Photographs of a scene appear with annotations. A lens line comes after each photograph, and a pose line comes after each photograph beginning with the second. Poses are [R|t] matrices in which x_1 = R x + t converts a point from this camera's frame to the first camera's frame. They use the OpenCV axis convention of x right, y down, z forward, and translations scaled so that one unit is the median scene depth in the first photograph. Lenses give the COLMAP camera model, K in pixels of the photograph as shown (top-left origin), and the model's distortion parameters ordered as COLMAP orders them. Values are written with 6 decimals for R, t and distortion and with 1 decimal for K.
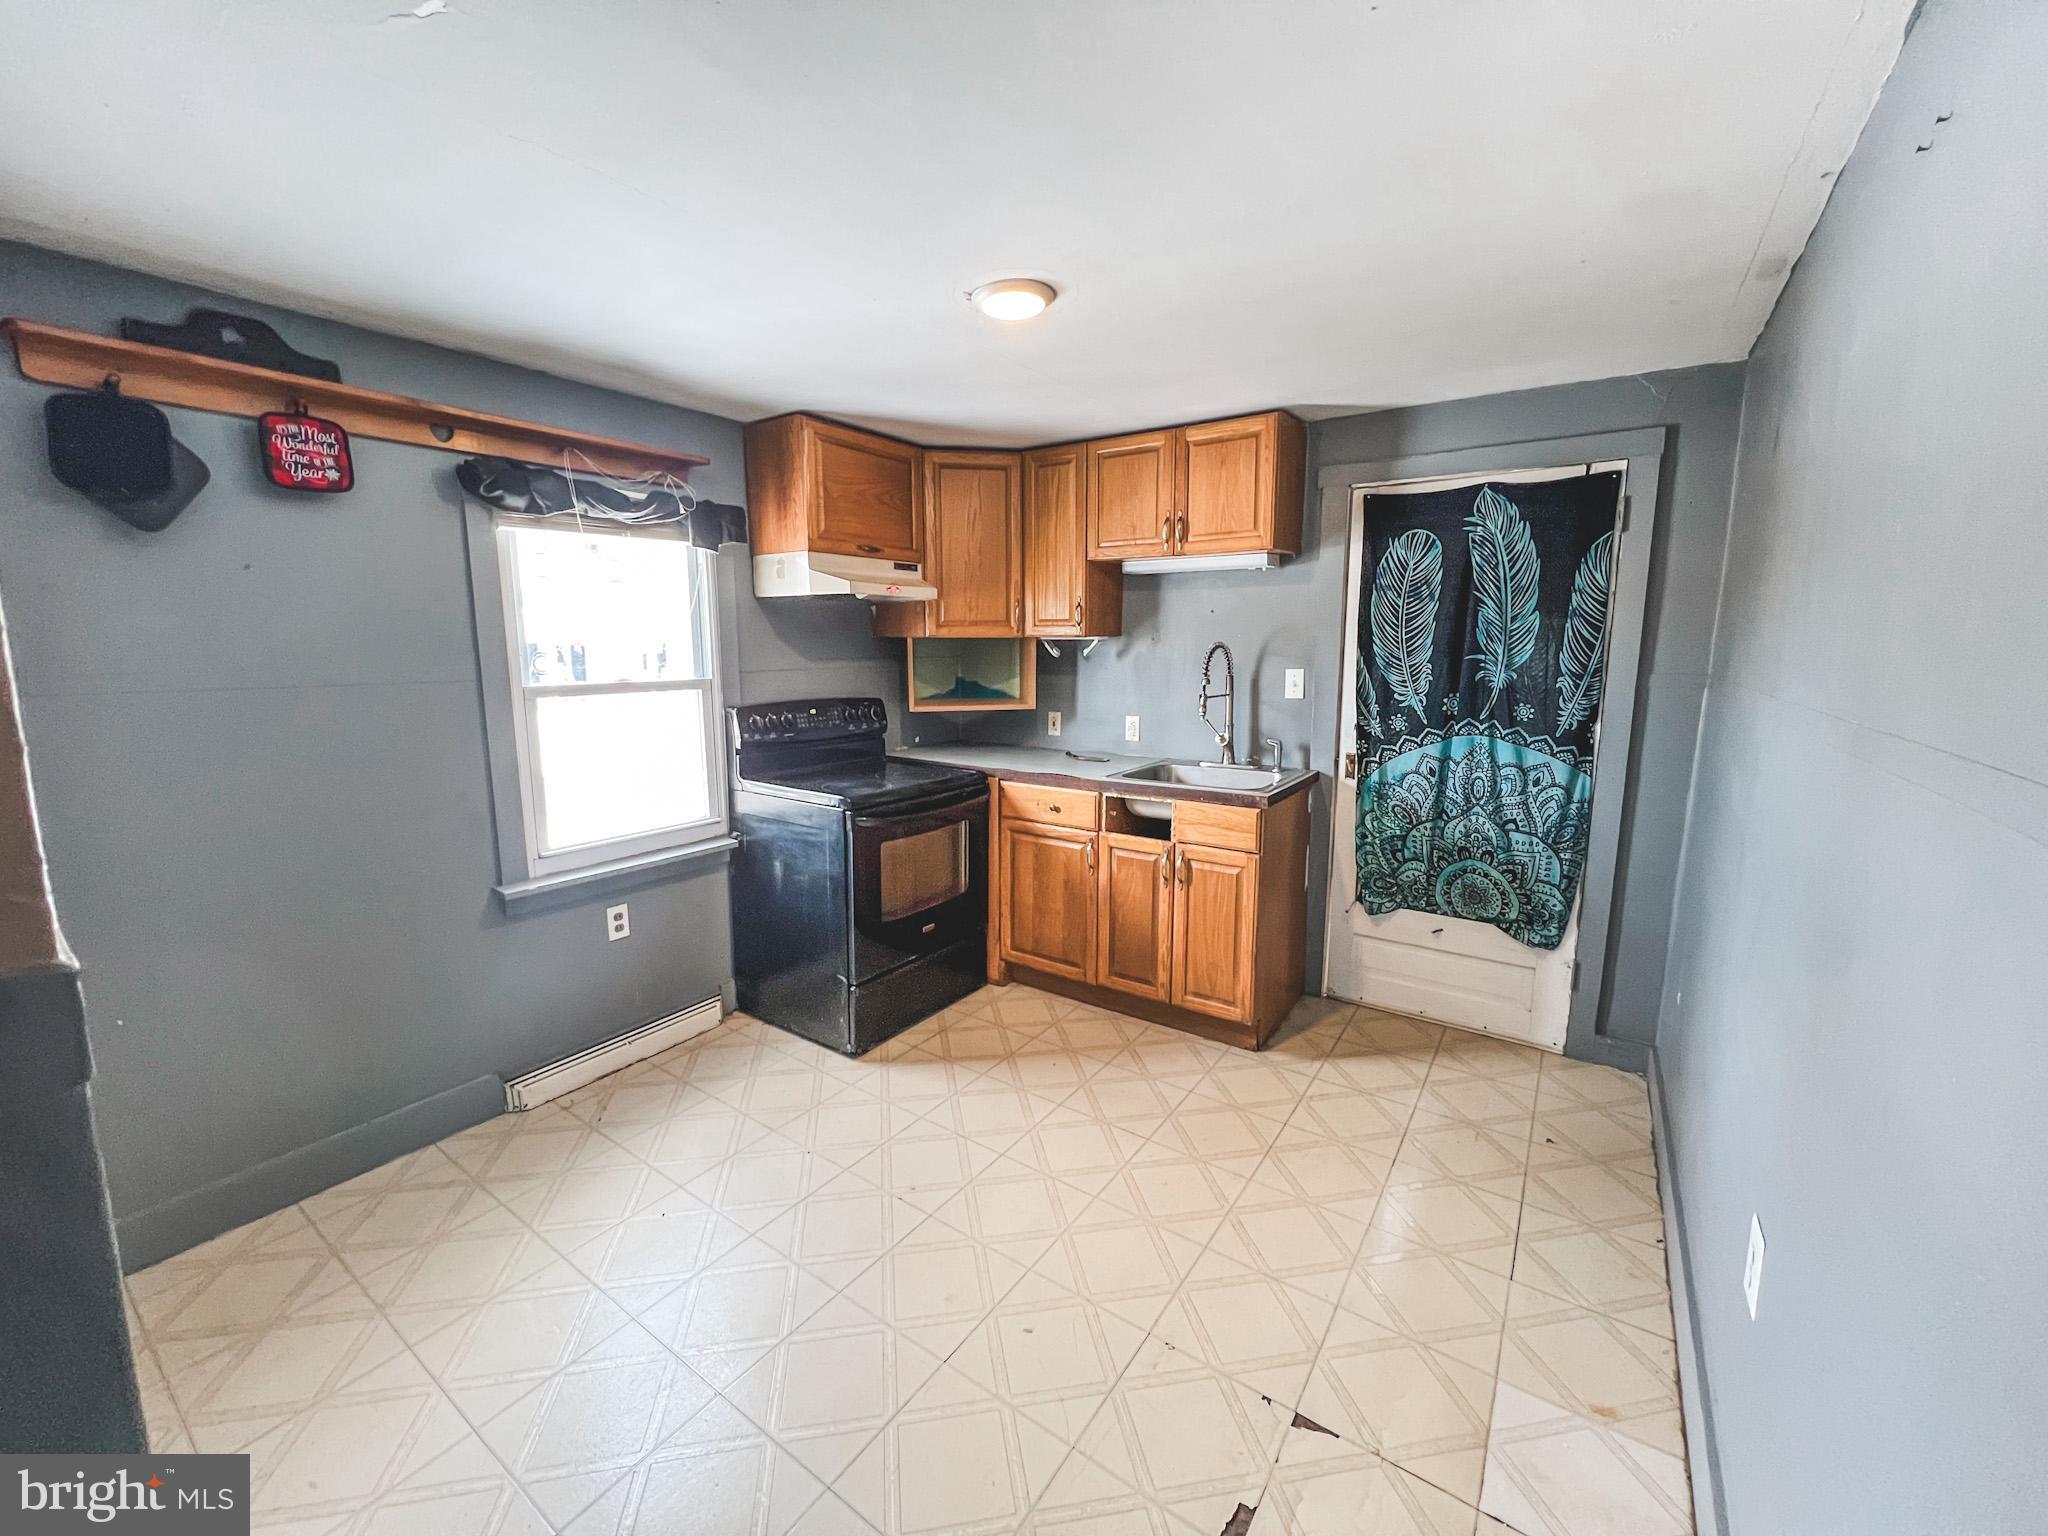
lens RADIAL K [[818.6, 0, 1016.9], [0, 818.6, 766.8], [0, 0, 1]] dist [-0.003025, 0.000441]
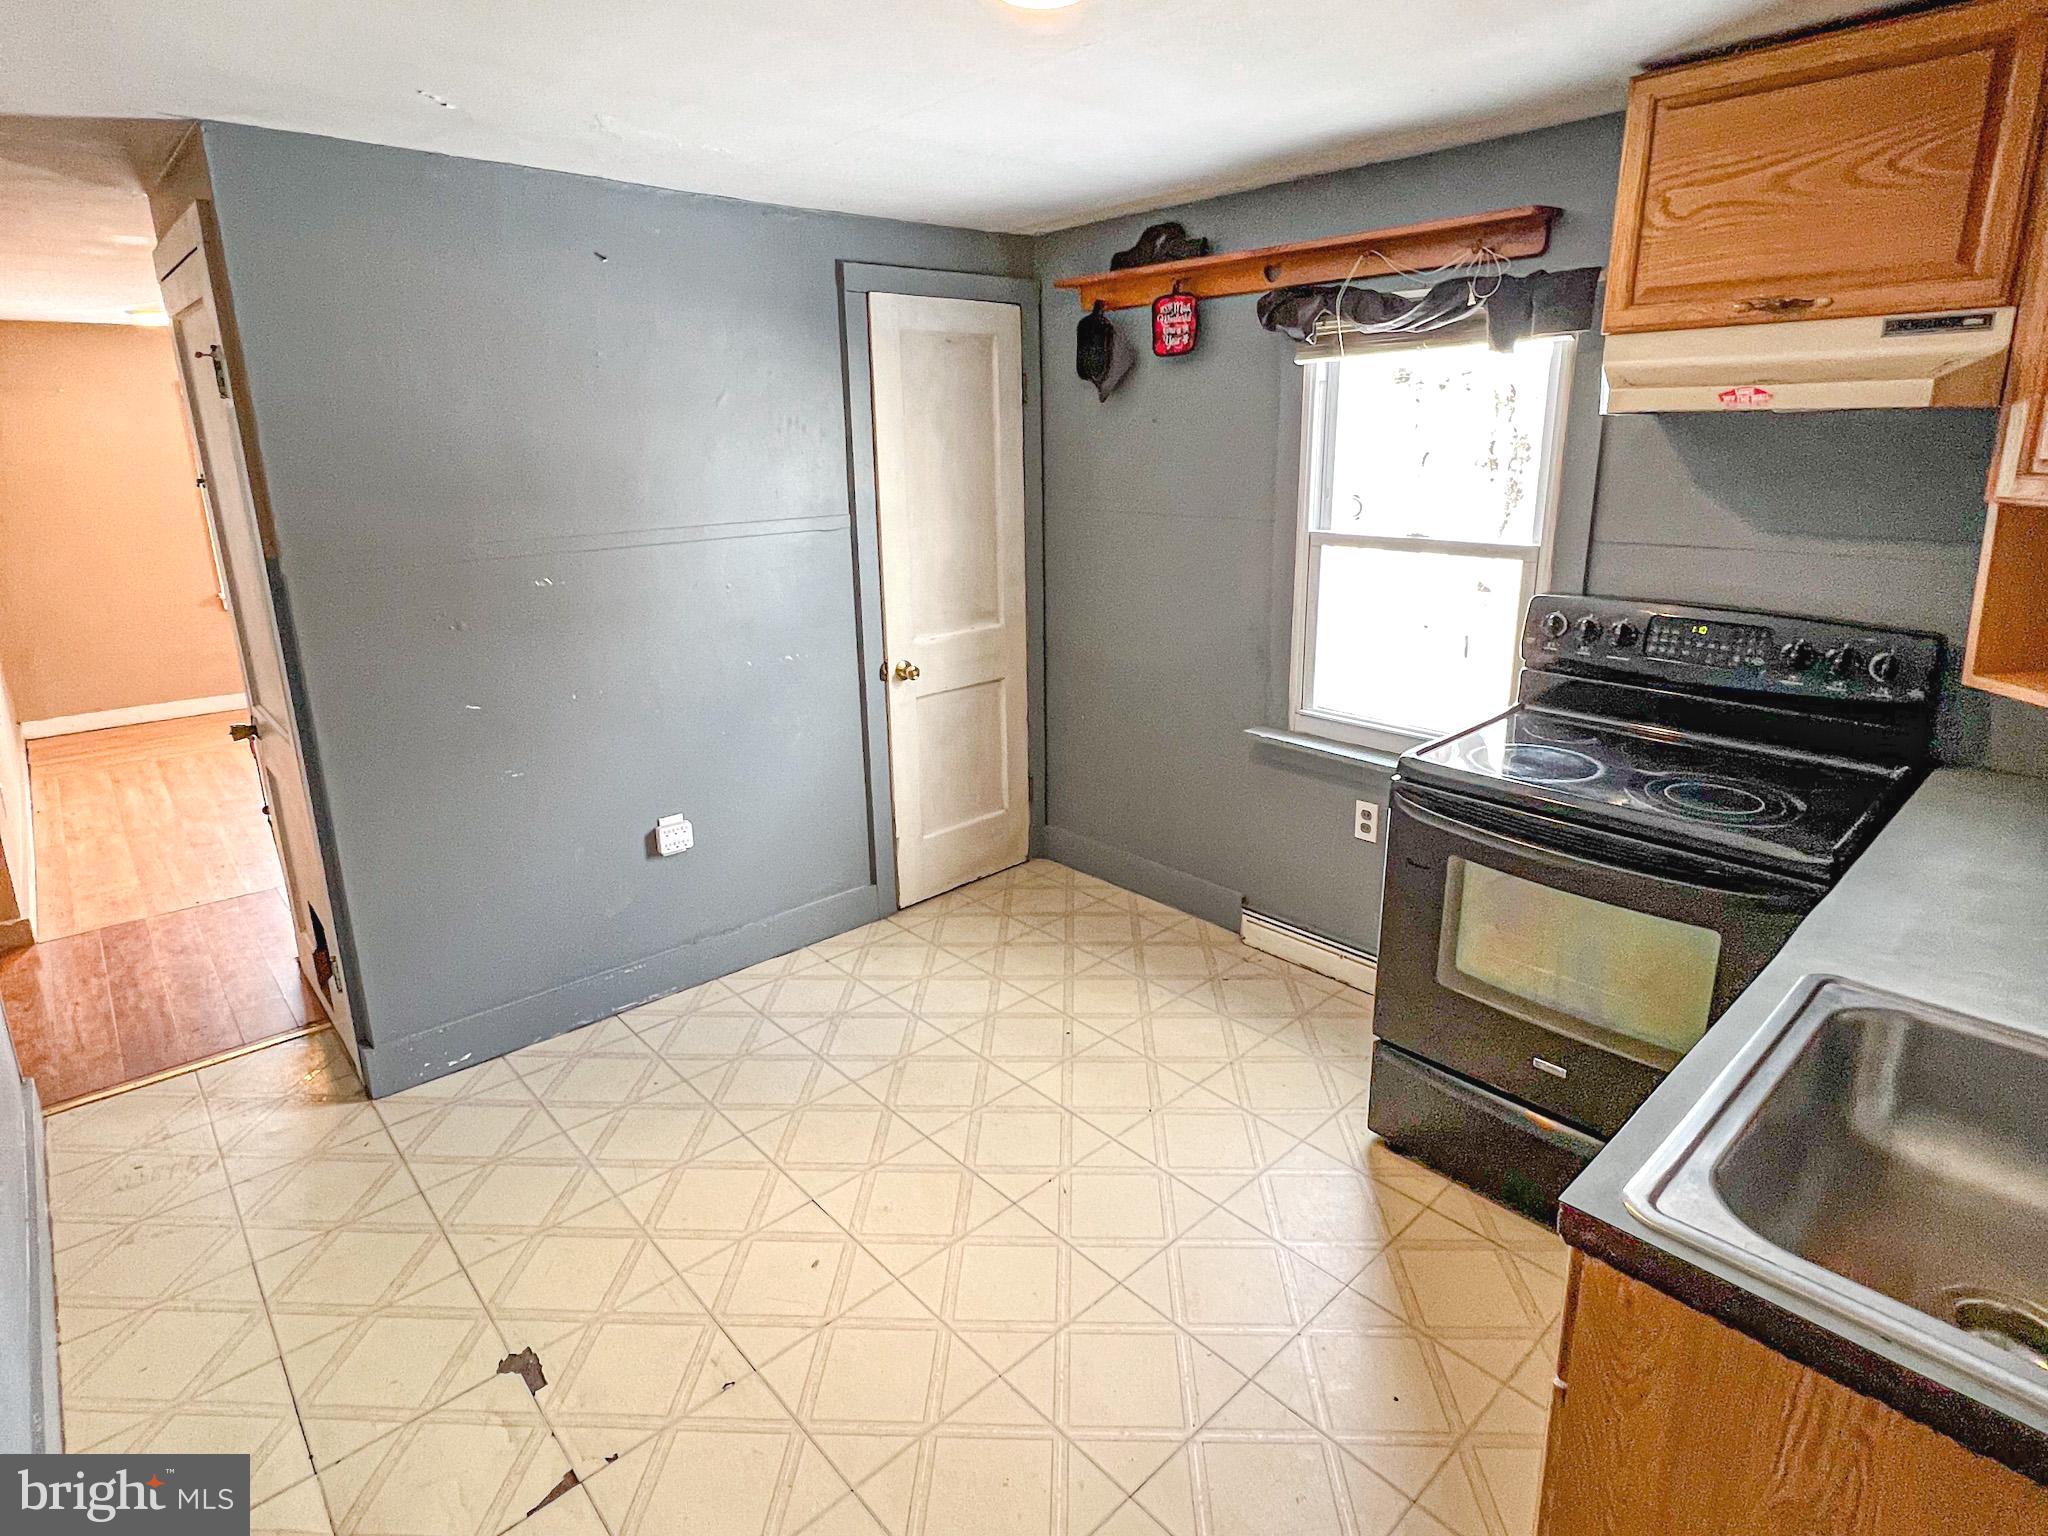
lens RADIAL K [[1083.7, 0, 1031.3], [0, 1083.7, 713.3], [0, 0, 1]] dist [0.000144, 0.001025]
pose [[-0.209194, 0.254860, -0.944078, 0.670011], [-0.127758, 0.950041, 0.284779, -0.207962], [0.969492, 0.180188, -0.166183, 0.911986]]
